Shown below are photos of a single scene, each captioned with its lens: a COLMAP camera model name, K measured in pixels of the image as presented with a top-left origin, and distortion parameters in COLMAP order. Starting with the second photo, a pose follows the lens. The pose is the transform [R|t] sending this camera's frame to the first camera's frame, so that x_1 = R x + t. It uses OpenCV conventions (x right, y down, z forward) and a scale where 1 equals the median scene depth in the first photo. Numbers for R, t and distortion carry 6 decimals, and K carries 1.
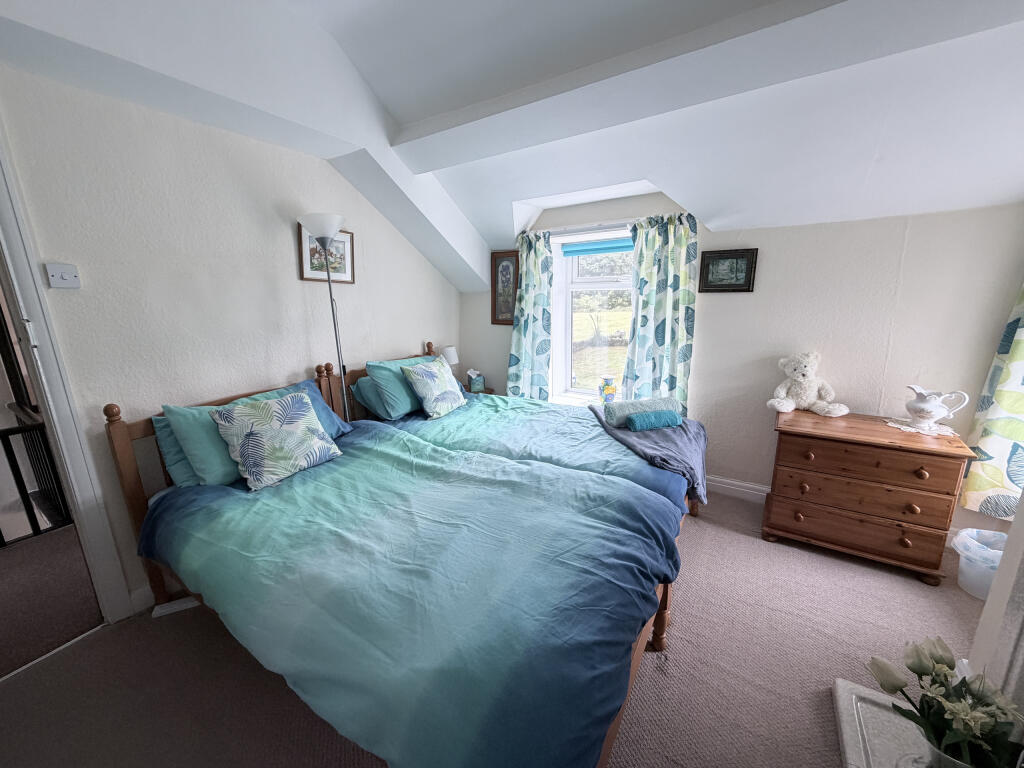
lens RADIAL K [[407.0, 0, 507.1], [0, 407.0, 385.7], [0, 0, 1]] dist [0.000289, -0.000197]
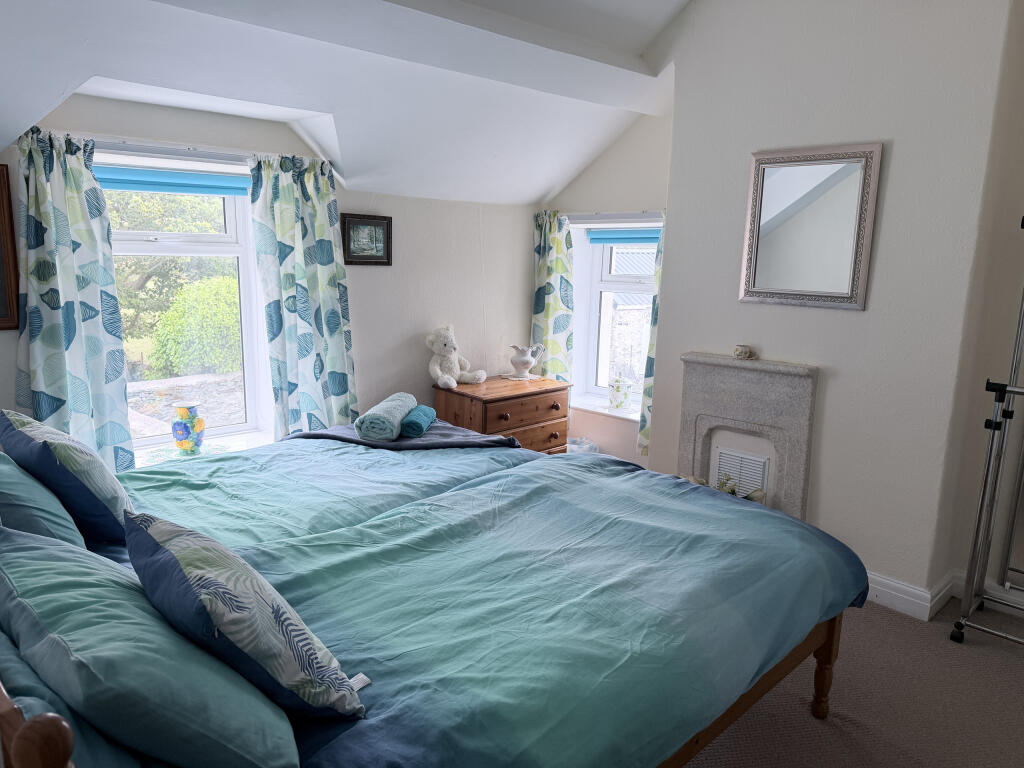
lens RADIAL K [[713.7, 0, 511.2], [0, 713.7, 401.5], [0, 0, 1]] dist [0.006871, -0.001332]
pose [[0.209832, -0.167336, 0.963312, -0.875359], [0.202164, 0.971380, 0.124701, -0.083296], [-0.956609, 0.168581, 0.237656, 0.429074]]
